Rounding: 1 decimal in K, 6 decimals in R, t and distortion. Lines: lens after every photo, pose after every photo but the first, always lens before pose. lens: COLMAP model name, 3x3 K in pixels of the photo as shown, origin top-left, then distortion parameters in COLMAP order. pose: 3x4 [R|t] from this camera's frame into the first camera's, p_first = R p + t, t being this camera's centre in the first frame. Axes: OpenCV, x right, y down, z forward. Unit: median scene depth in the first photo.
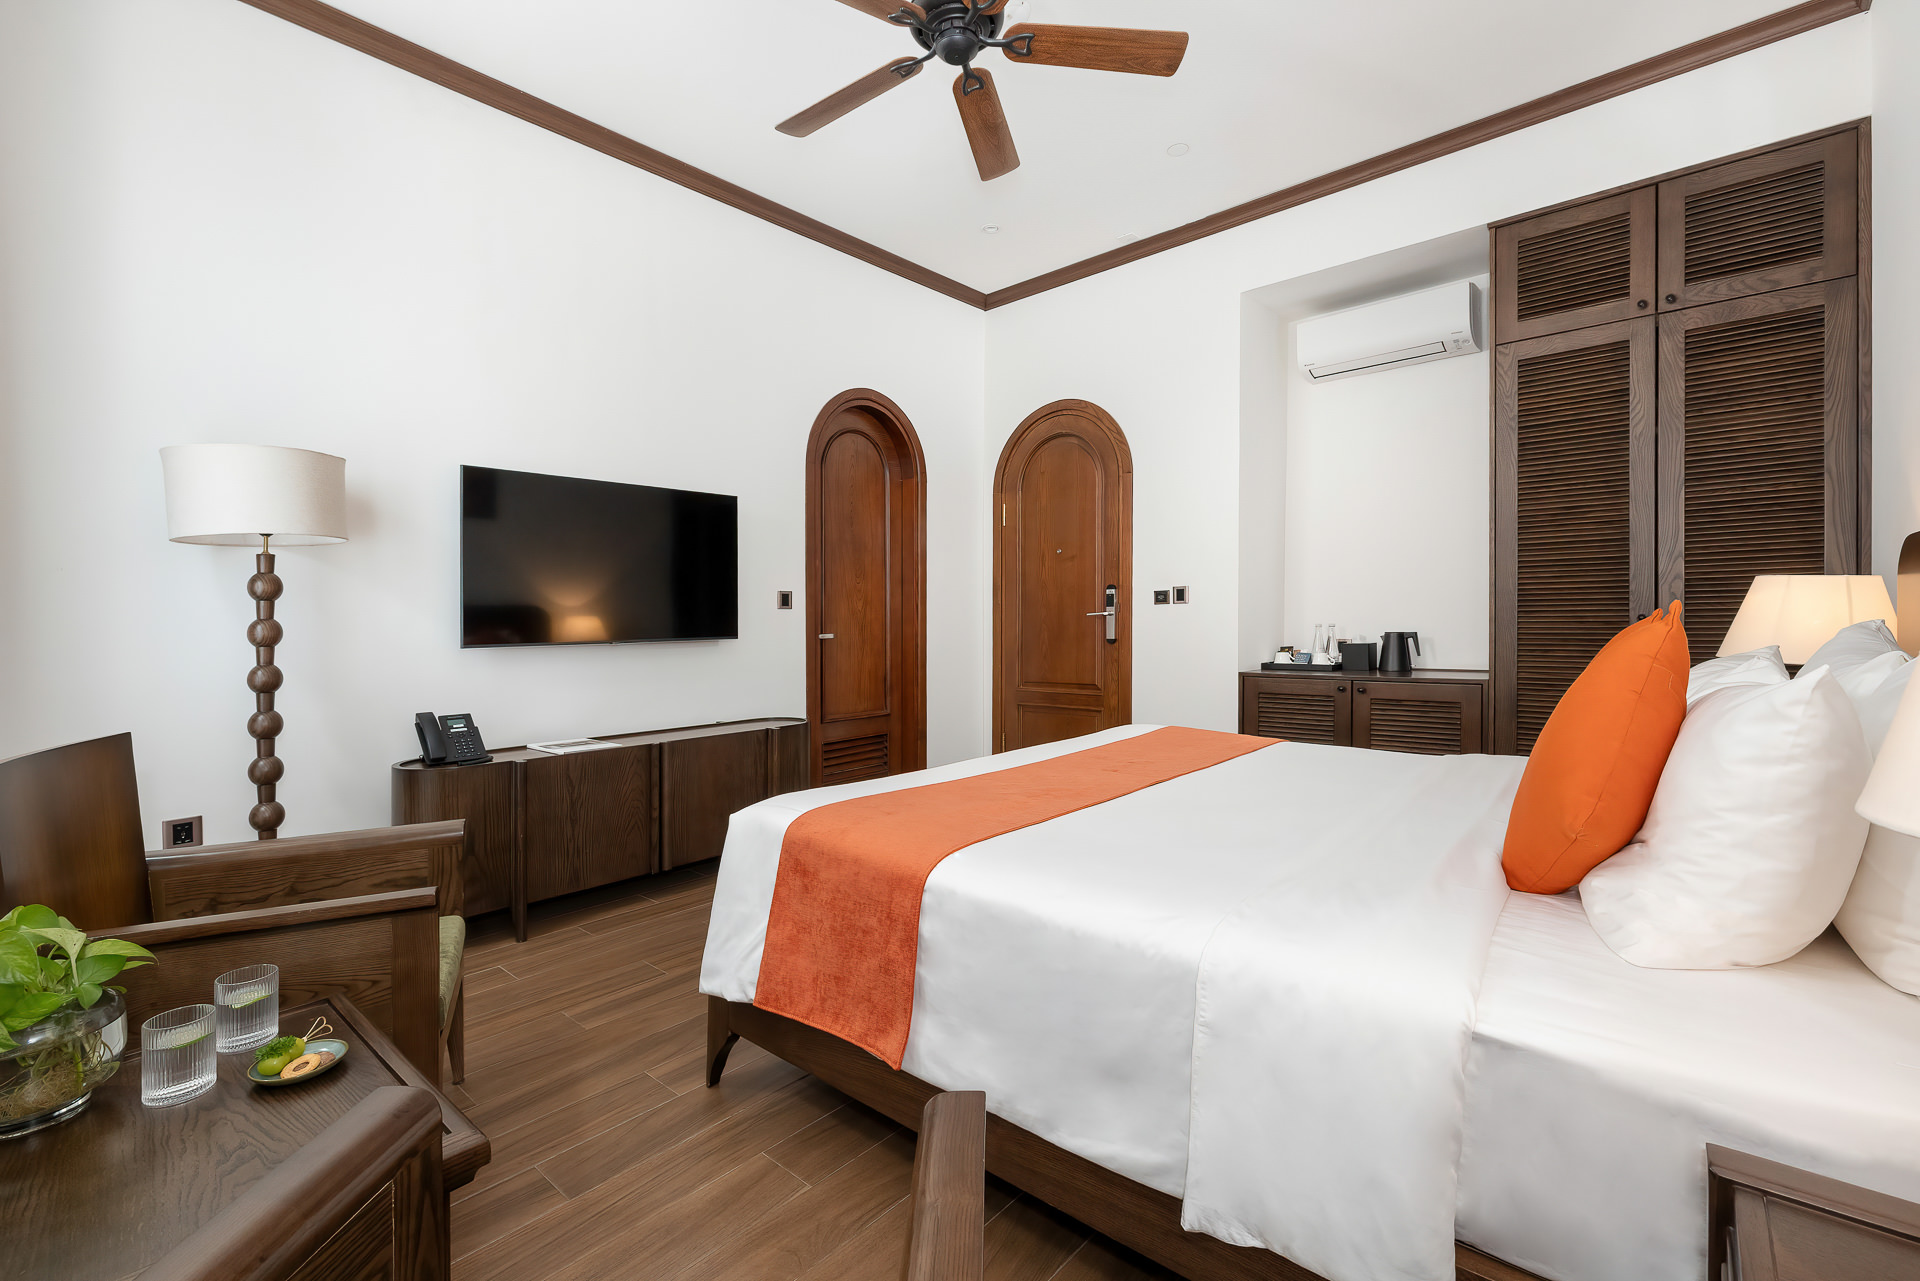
lens RADIAL K [[841.7, 0, 984.7], [0, 841.7, 617.5], [0, 0, 1]] dist [-0.004647, -0.000646]
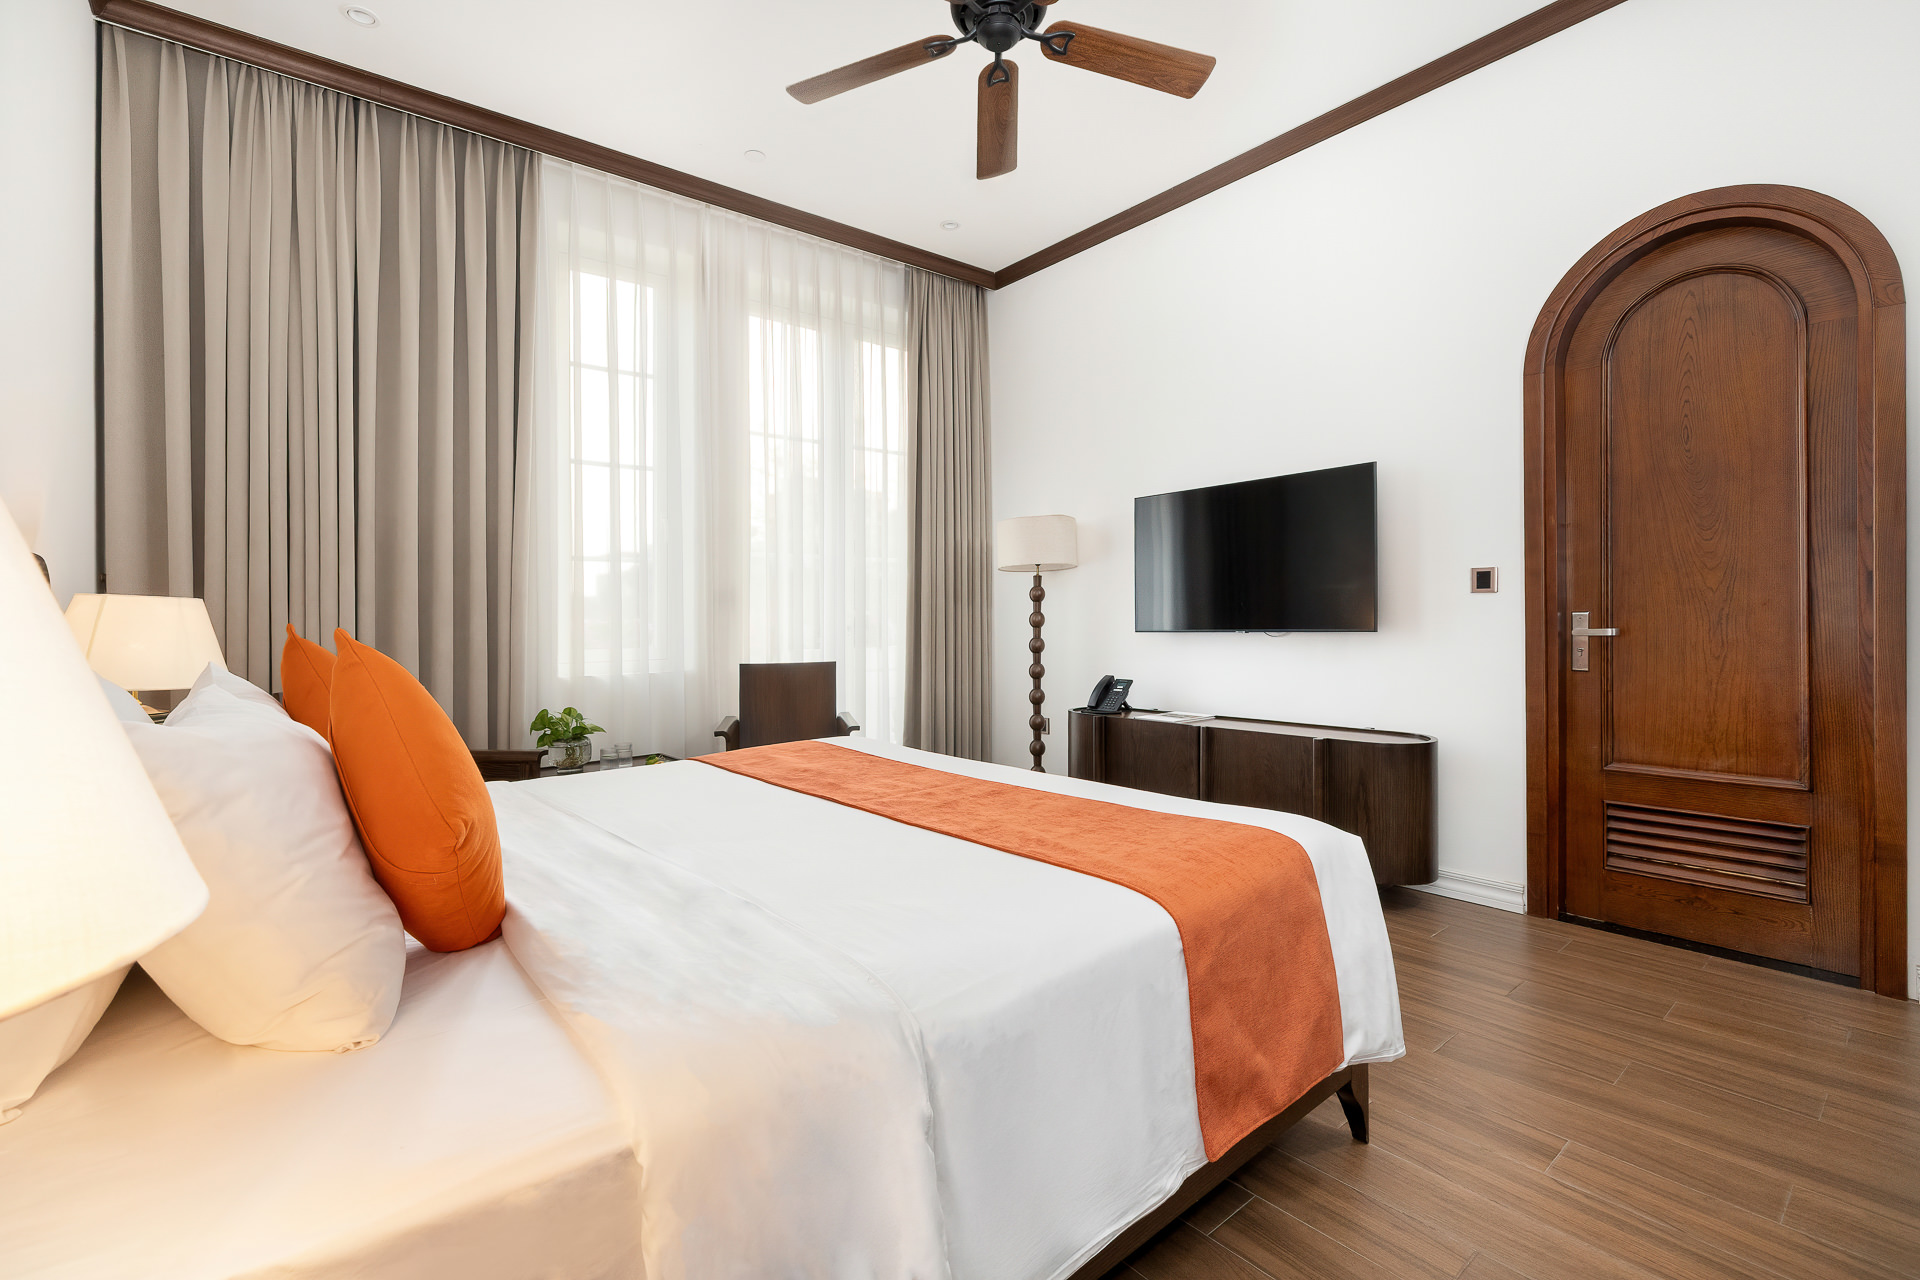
lens RADIAL K [[841.7, 0, 976.8], [0, 841.7, 625.1], [0, 0, 1]] dist [-0.004647, -0.000646]
pose [[-0.175390, 0.028173, -0.984096, 0.719128], [0.021062, 0.999469, 0.024859, -0.012543], [0.984274, -0.016367, -0.175890, 0.889175]]
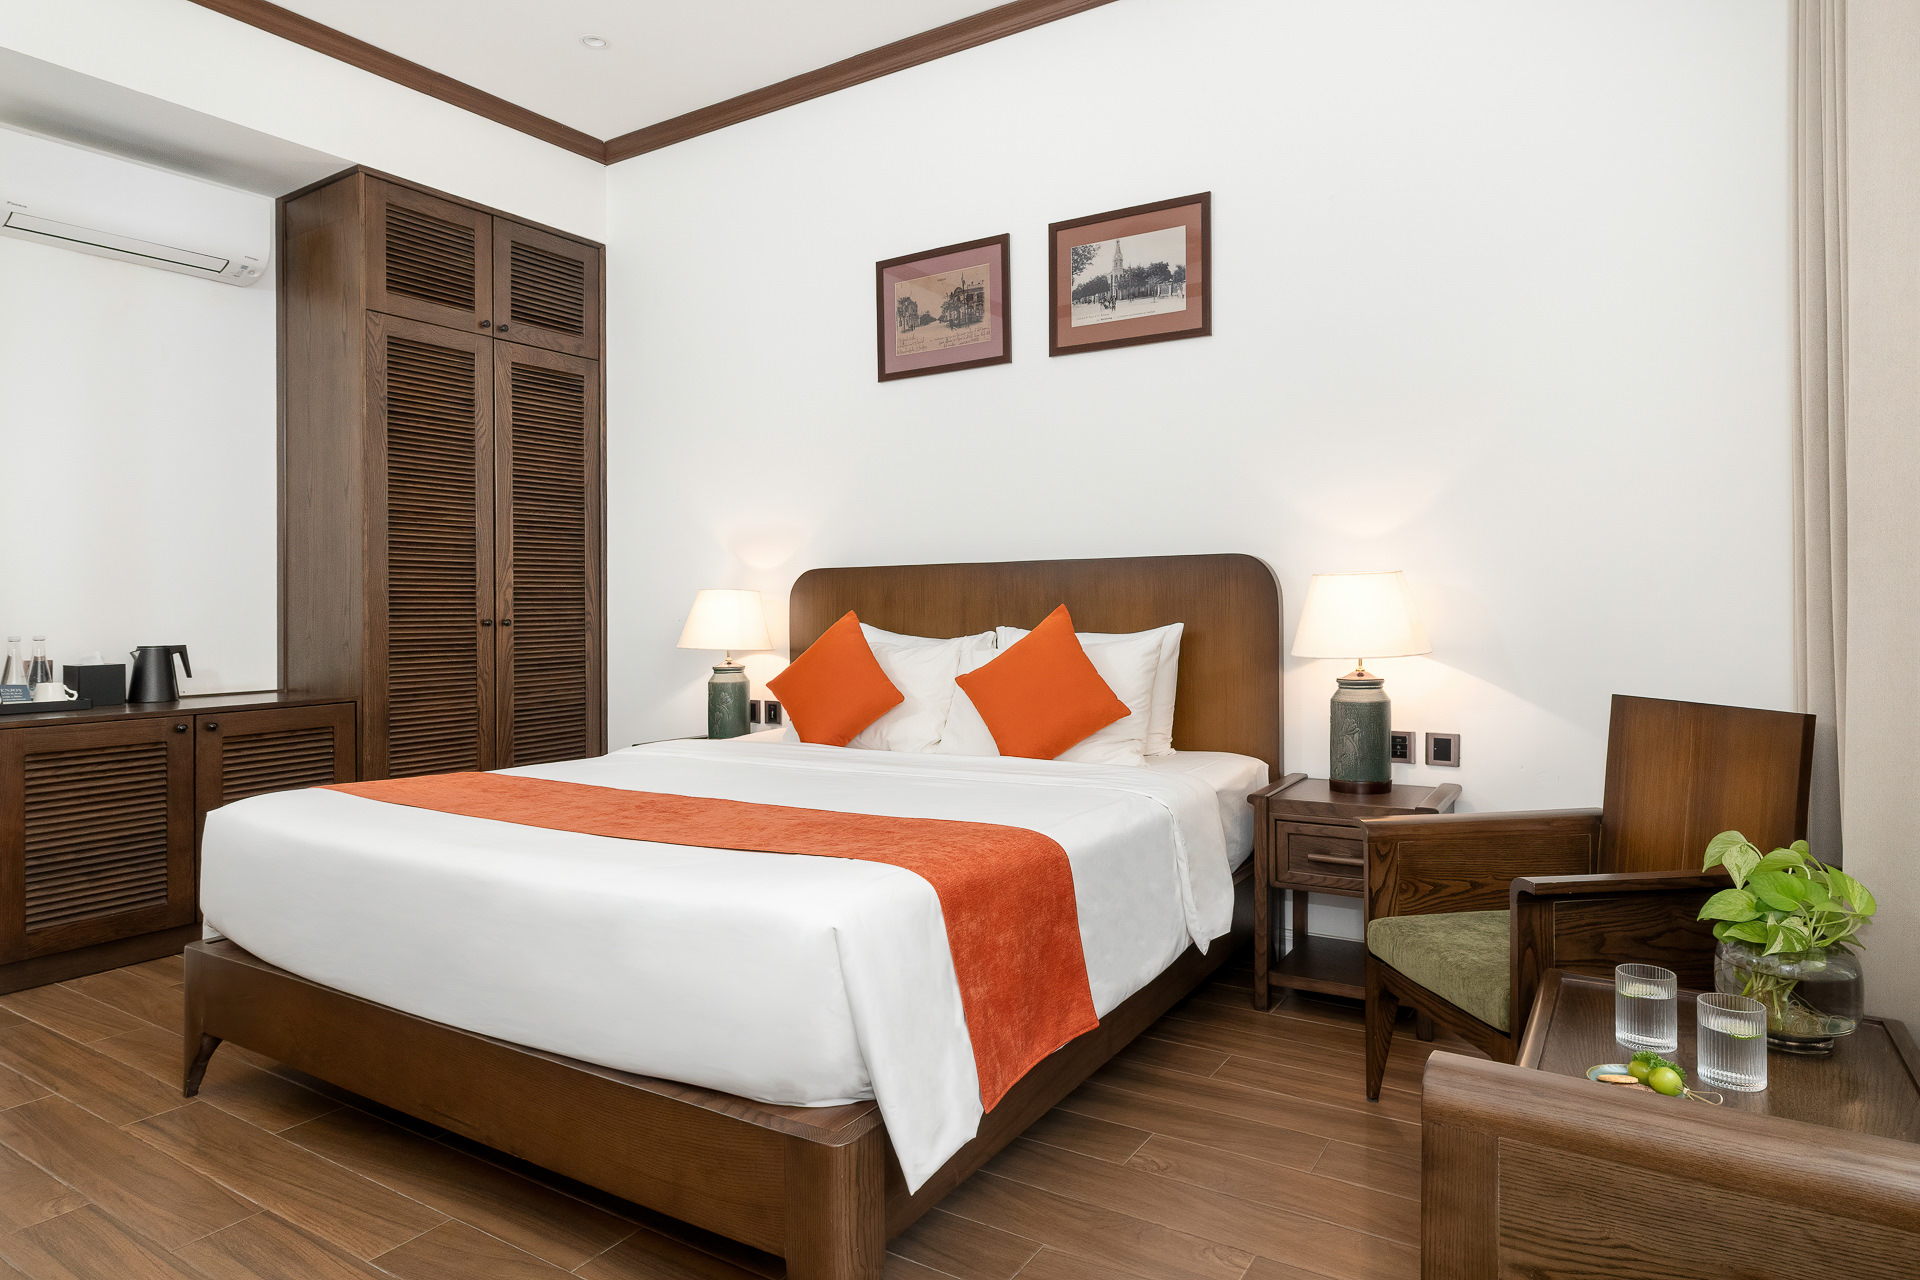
lens RADIAL K [[1120.5, 0, 980.0], [0, 1120.5, 591.7], [0, 0, 1]] dist [-0.019473, 0.004390]
pose [[-0.145692, 0.035716, 0.988685, -0.652033], [0.006868, 0.999361, -0.035089, 0.012977], [-0.989306, 0.001678, -0.145844, 0.580131]]
